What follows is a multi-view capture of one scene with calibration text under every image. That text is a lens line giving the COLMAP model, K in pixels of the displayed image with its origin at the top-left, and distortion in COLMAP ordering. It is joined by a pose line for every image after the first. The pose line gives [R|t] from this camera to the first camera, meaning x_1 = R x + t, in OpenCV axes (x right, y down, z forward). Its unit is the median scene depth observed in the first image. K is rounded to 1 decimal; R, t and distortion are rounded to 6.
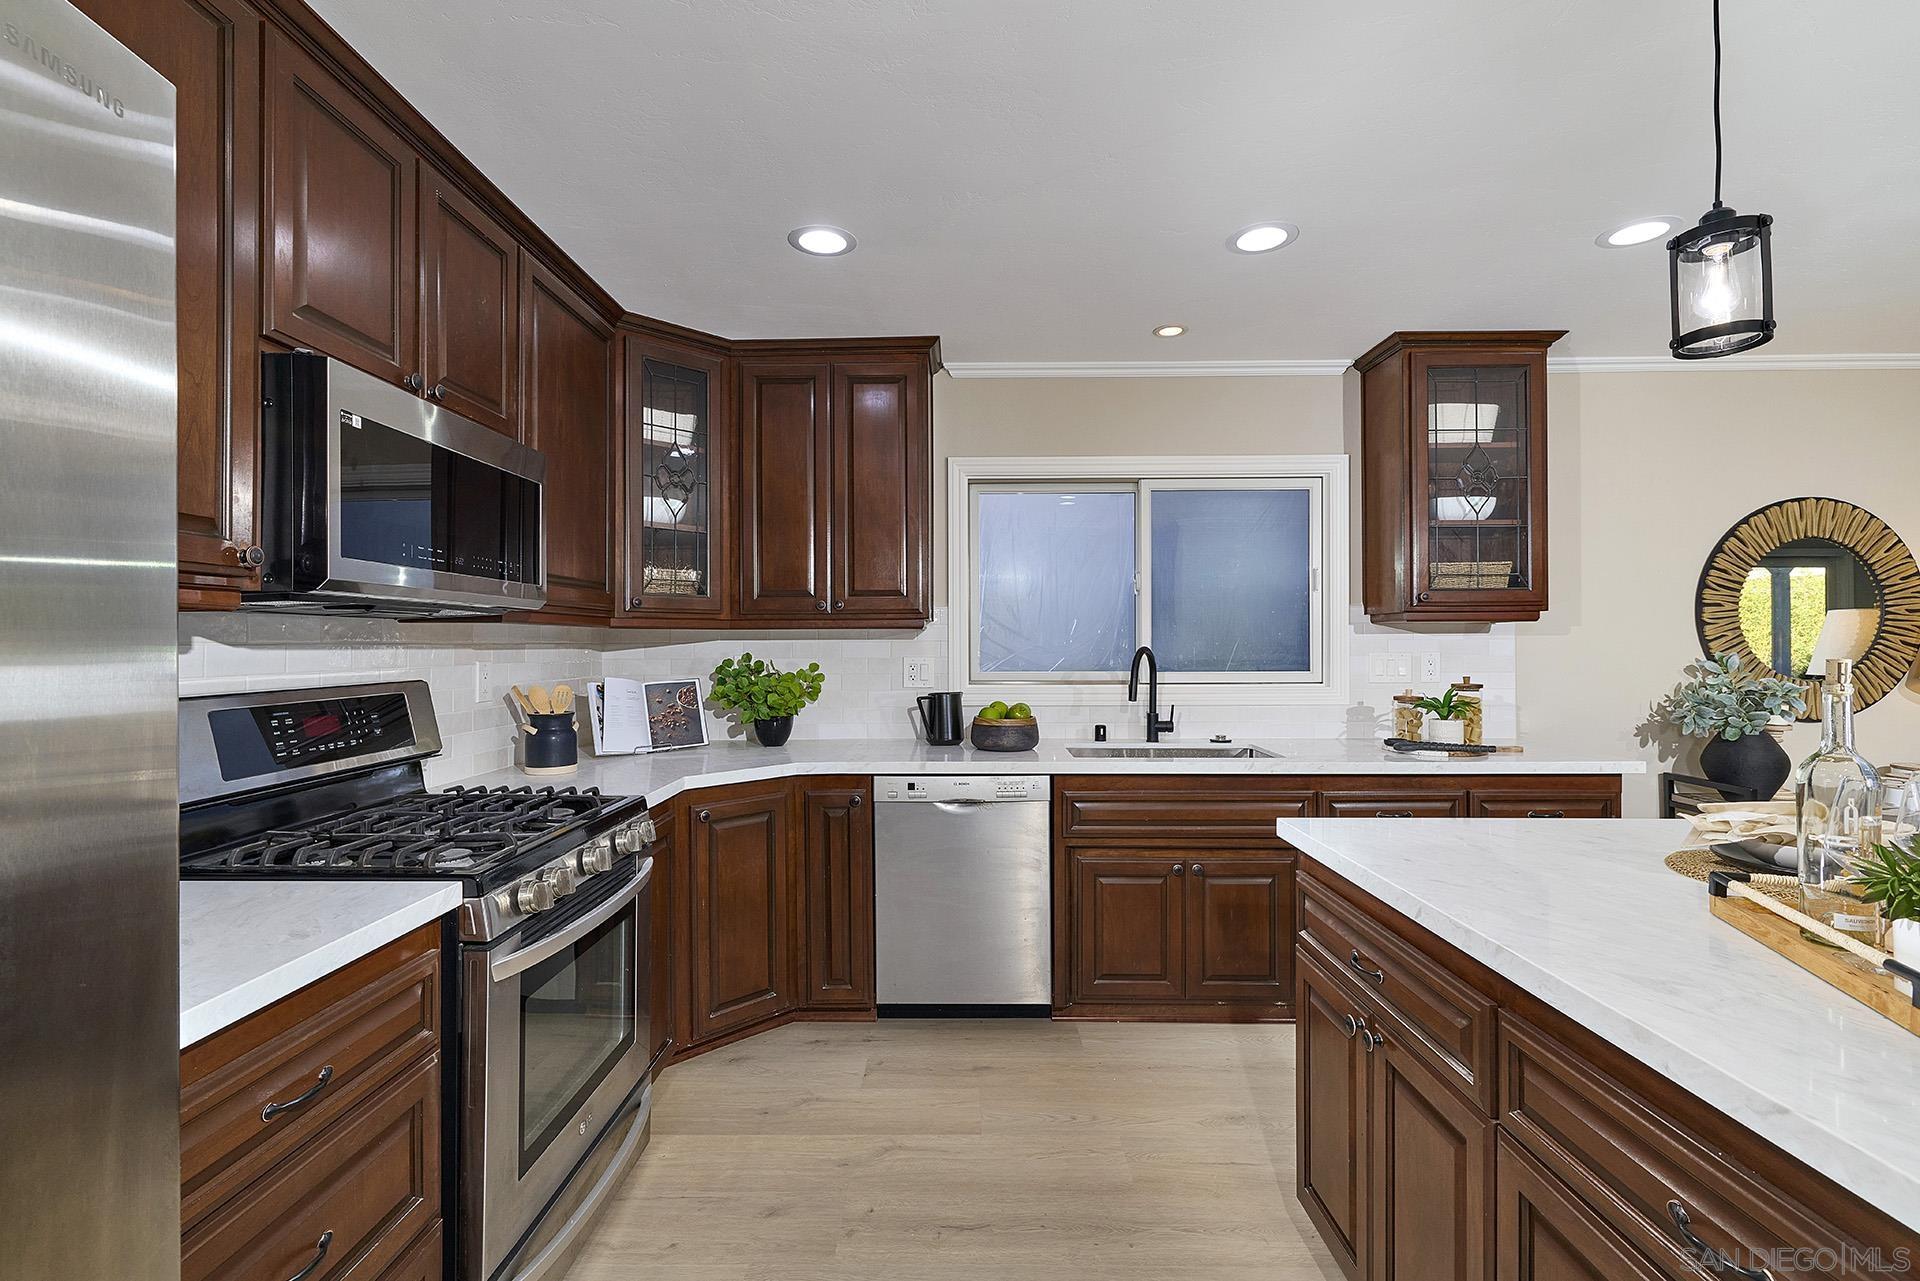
lens RADIAL K [[847.3, 0, 947.0], [0, 847.3, 639.3], [0, 0, 1]] dist [-0.001005, -0.000288]
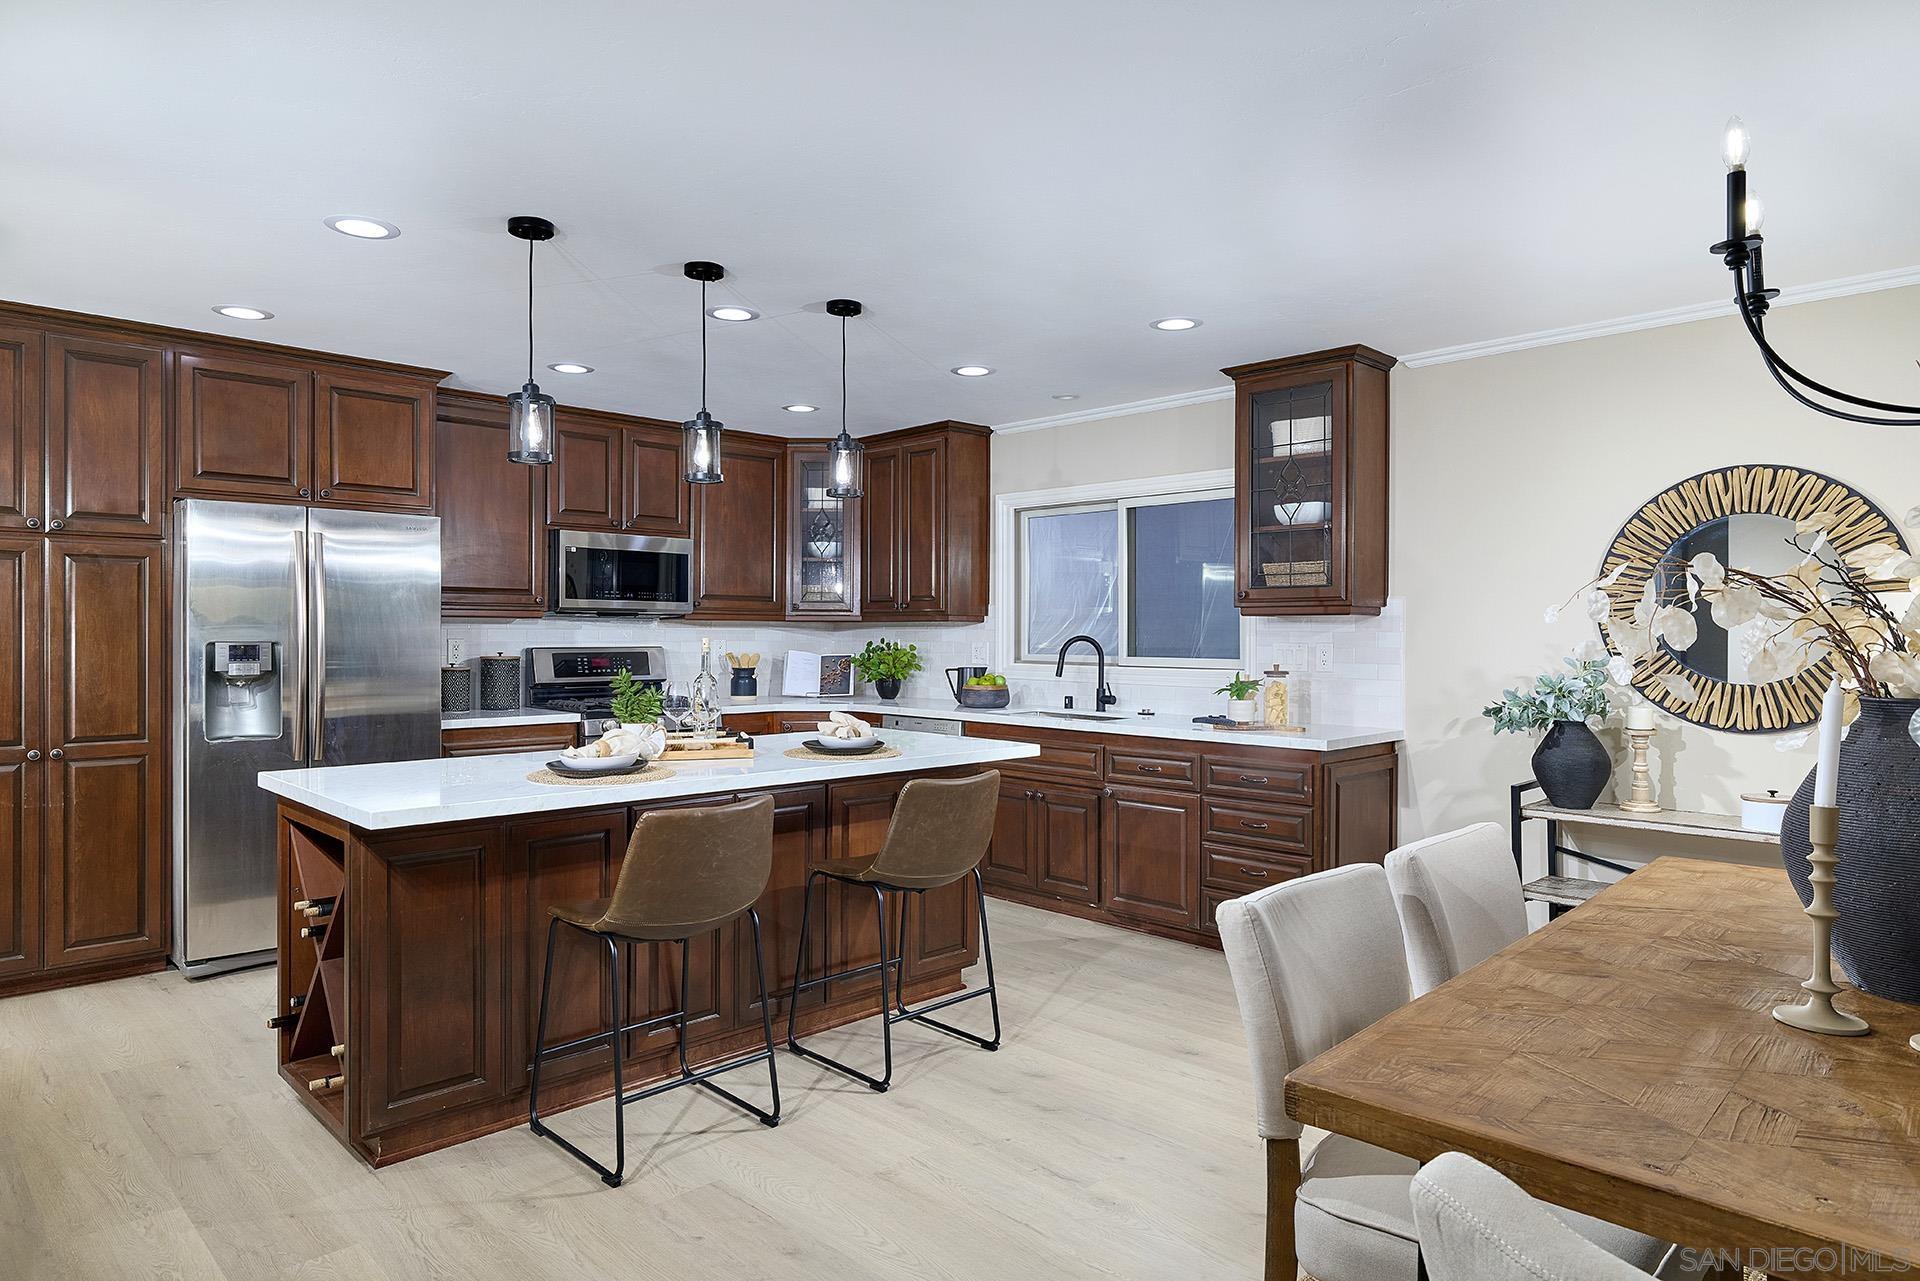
lens RADIAL K [[1140.6, 0, 952.7], [0, 1140.6, 633.9], [0, 0, 1]] dist [0.003643, 0.000354]
pose [[0.717024, 0.008663, -0.696994, 1.317831], [-0.003771, 0.999956, 0.008549, -0.007746], [0.697038, -0.003501, 0.717026, -0.383952]]
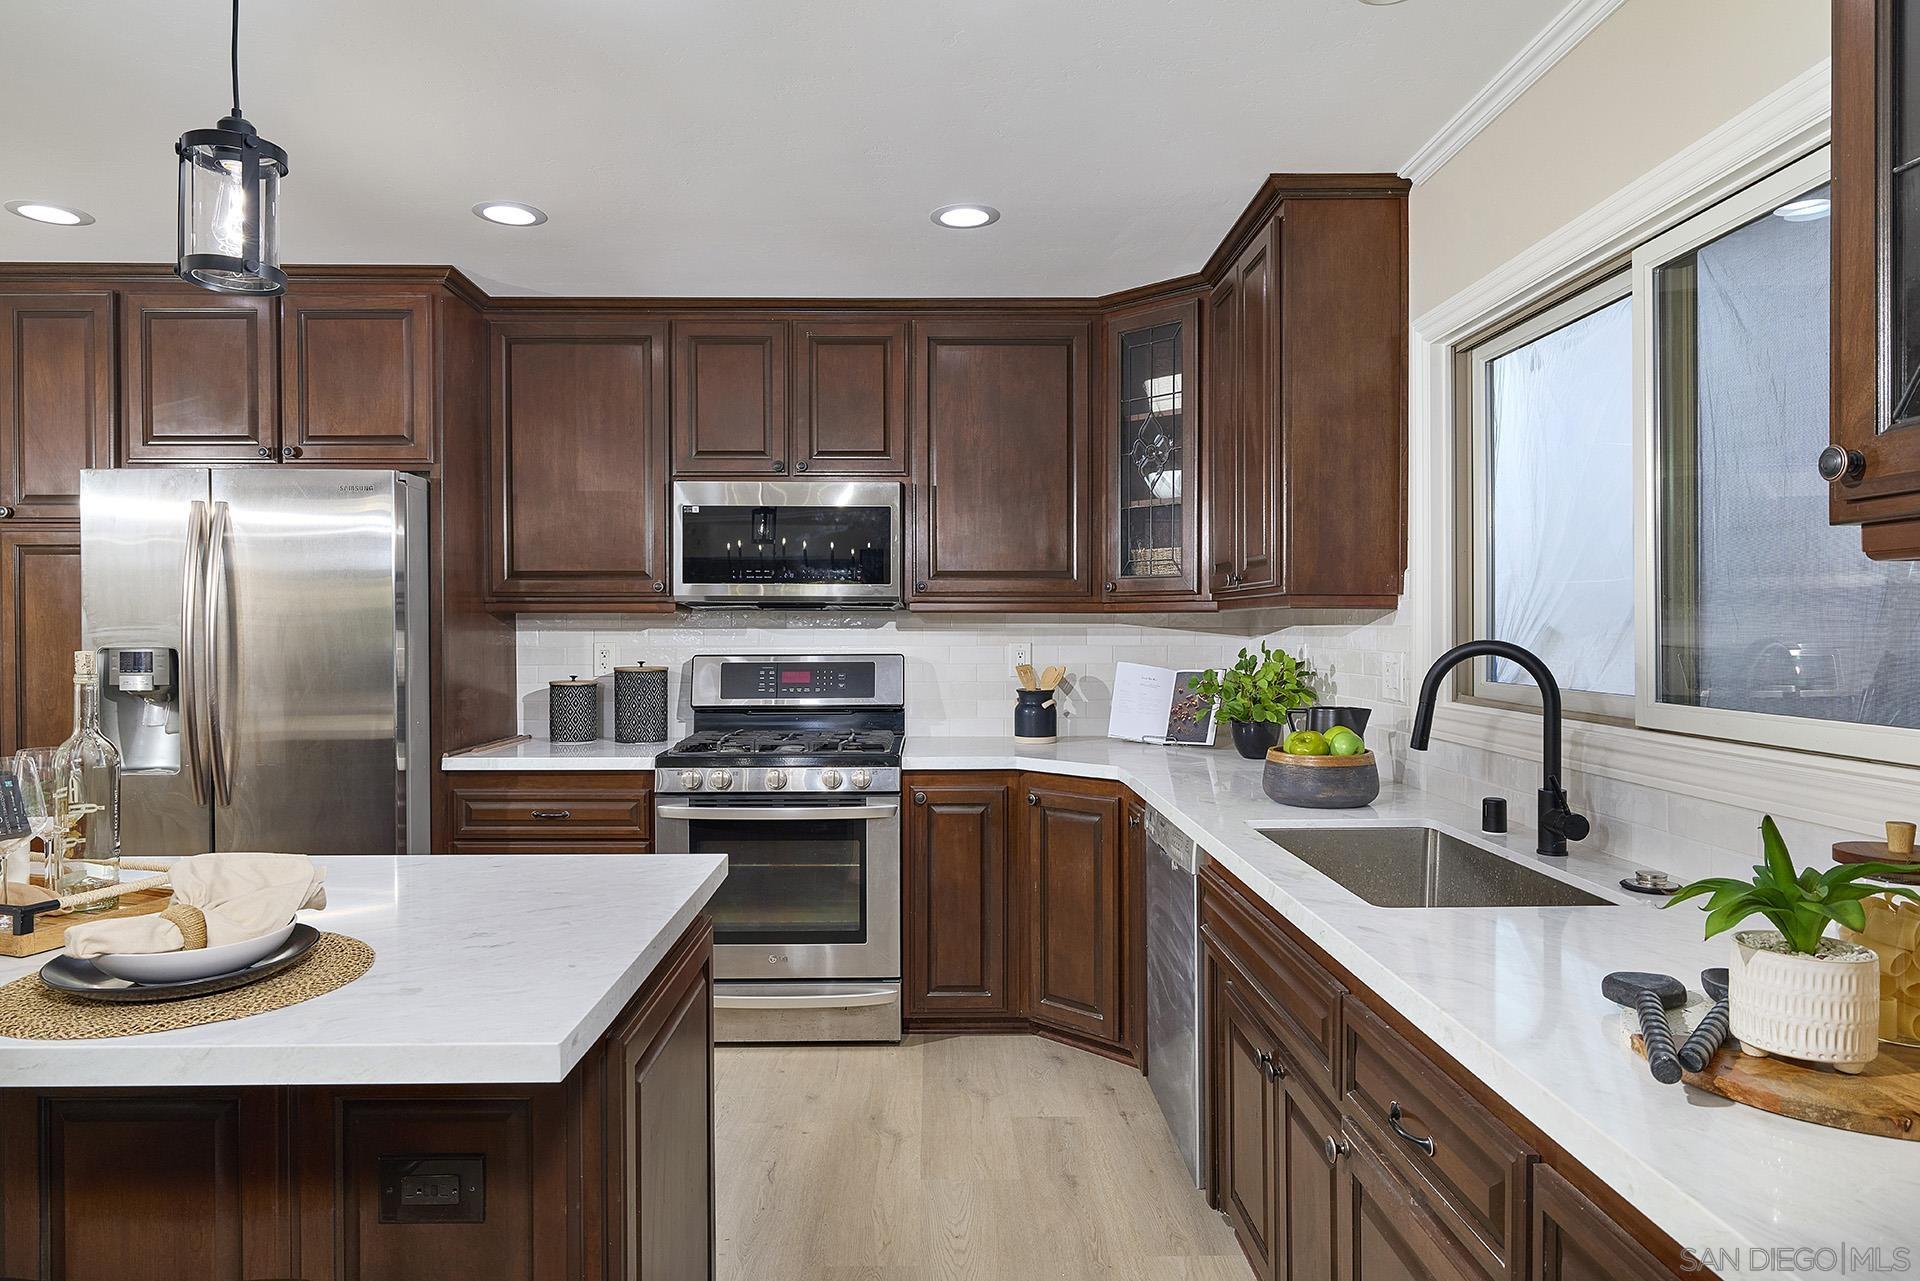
lens RADIAL K [[1140.6, 0, 952.7], [0, 1140.6, 633.9], [0, 0, 1]] dist [0.003643, 0.000354]
pose [[0.041813, 0.007302, -0.999099, 0.861768], [0.005307, 0.999958, 0.007530, 0.000507], [0.999111, -0.005617, 0.041772, 0.685323]]
